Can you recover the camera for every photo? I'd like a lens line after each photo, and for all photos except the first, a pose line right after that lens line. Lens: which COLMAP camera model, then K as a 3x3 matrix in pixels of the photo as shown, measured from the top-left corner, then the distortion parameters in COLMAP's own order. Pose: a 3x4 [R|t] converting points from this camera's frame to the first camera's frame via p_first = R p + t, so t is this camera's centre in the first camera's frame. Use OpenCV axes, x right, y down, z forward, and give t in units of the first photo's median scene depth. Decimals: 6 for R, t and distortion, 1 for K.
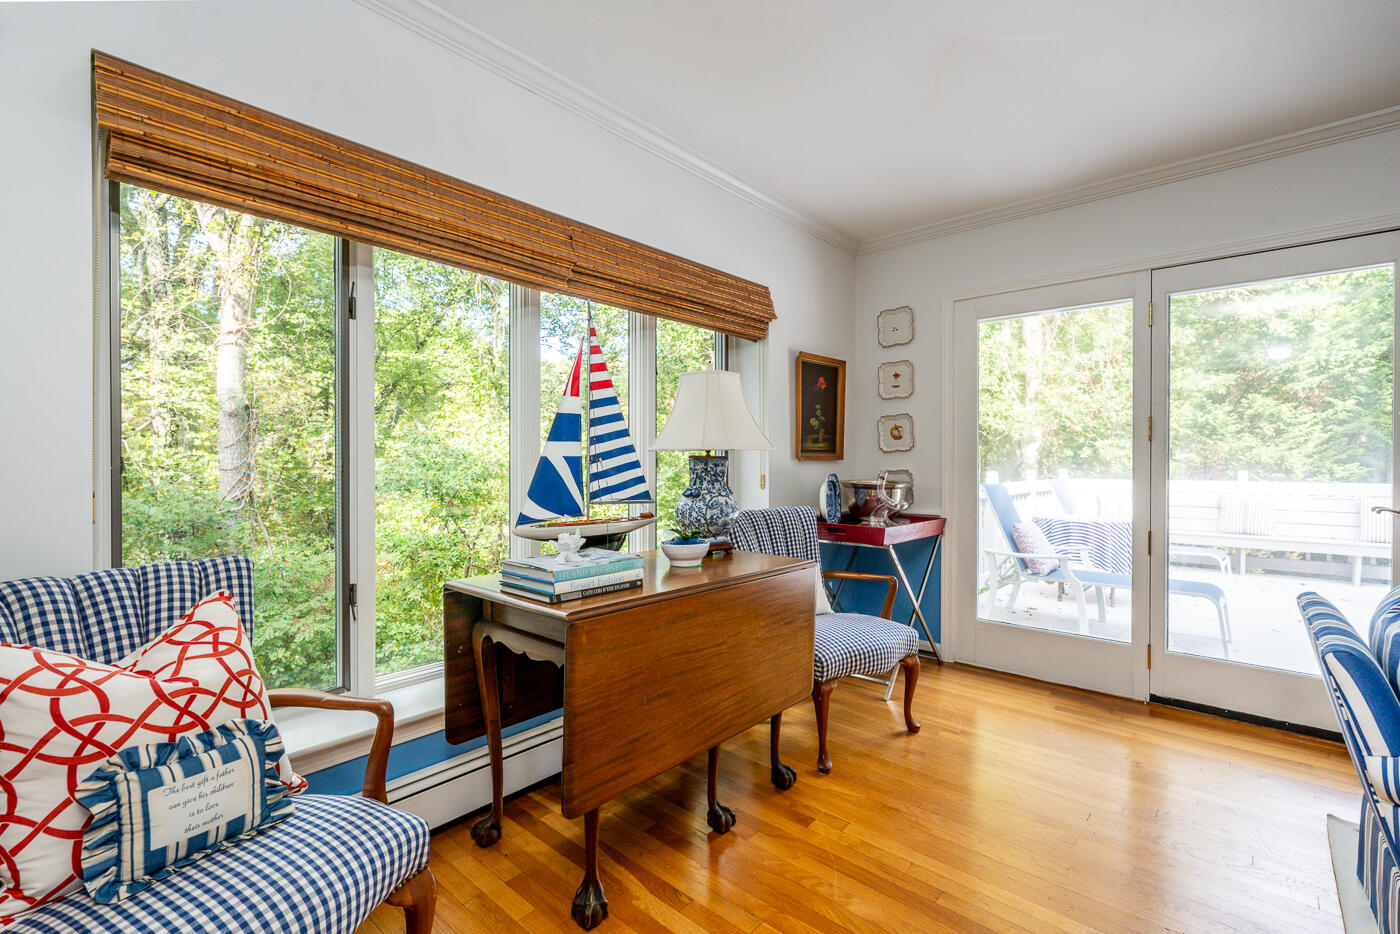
lens RADIAL K [[624.0, 0, 700.0], [0, 624.0, 467.0], [0, 0, 1]] dist [0.001339, 0.000096]
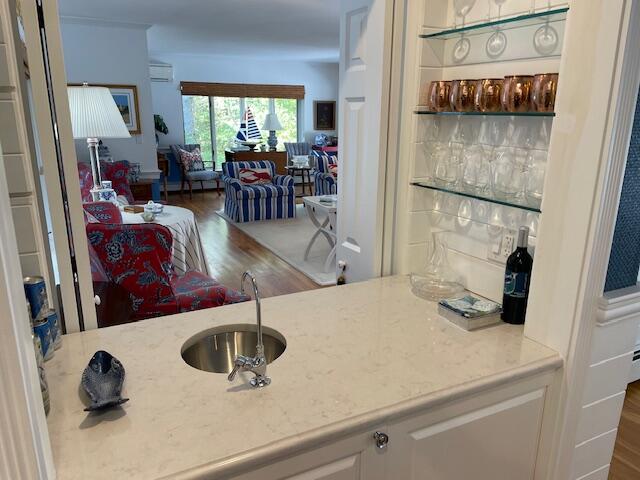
lens RADIAL K [[487.9, 0, 320.0], [0, 487.9, 240.0], [0, 0, 1]] dist [0.054405, 0.000125]
pose [[0.935793, 0.101747, -0.337548, 0.827636], [-0.013393, 0.967018, 0.254356, -0.079358], [0.352295, -0.233504, 0.906291, -1.238995]]
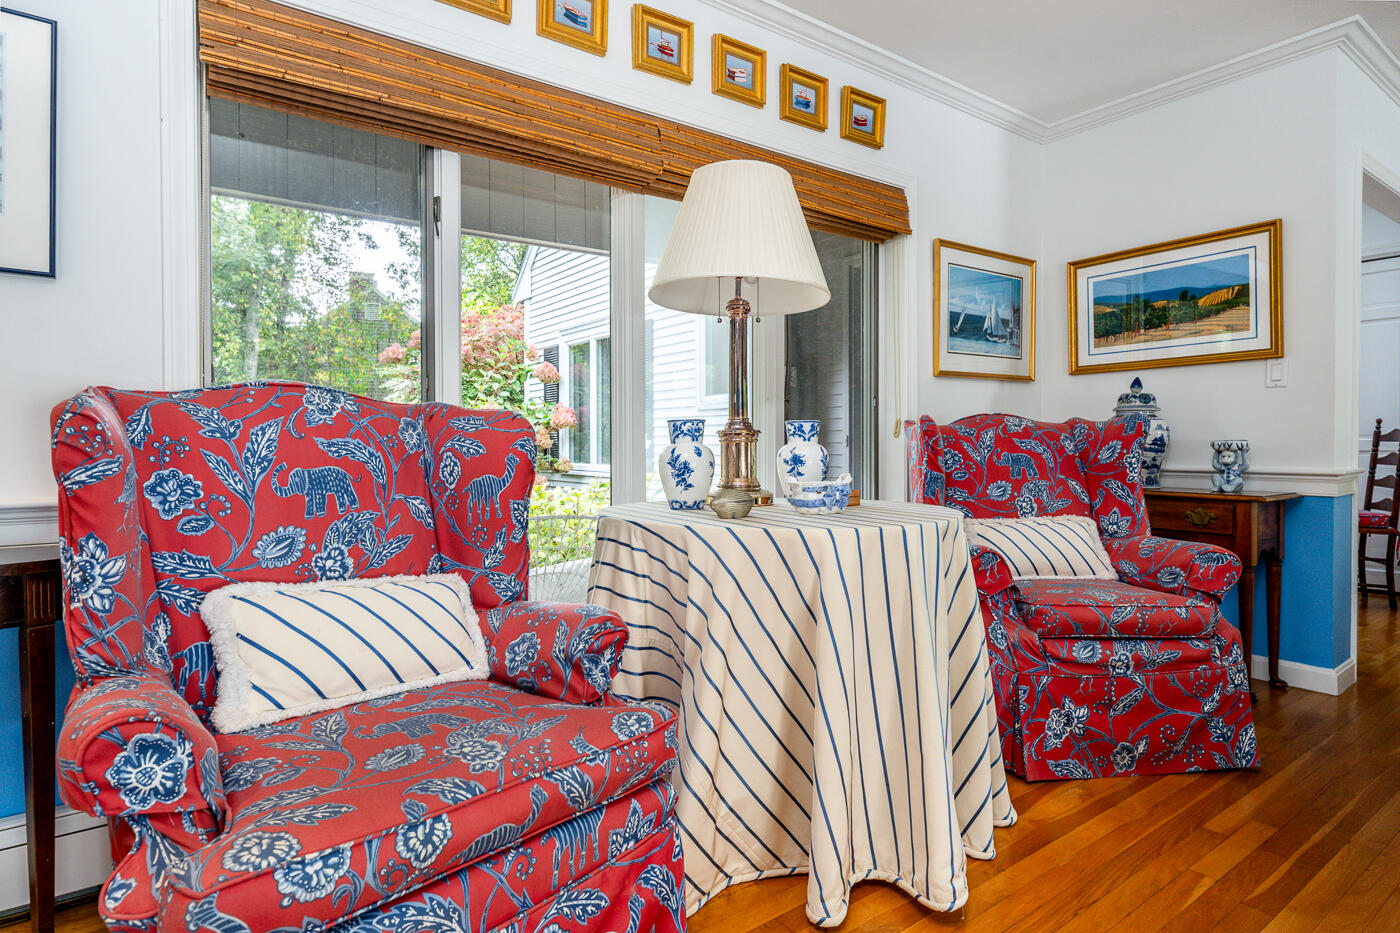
lens RADIAL K [[761.5, 0, 702.8], [0, 761.5, 440.1], [0, 0, 1]] dist [0.003661, 0.000576]
pose [[-0.211419, -0.005203, -0.977382, 0.702670], [-0.001510, 0.999986, -0.004996, 0.041615], [0.977394, 0.000420, -0.211424, -0.627910]]
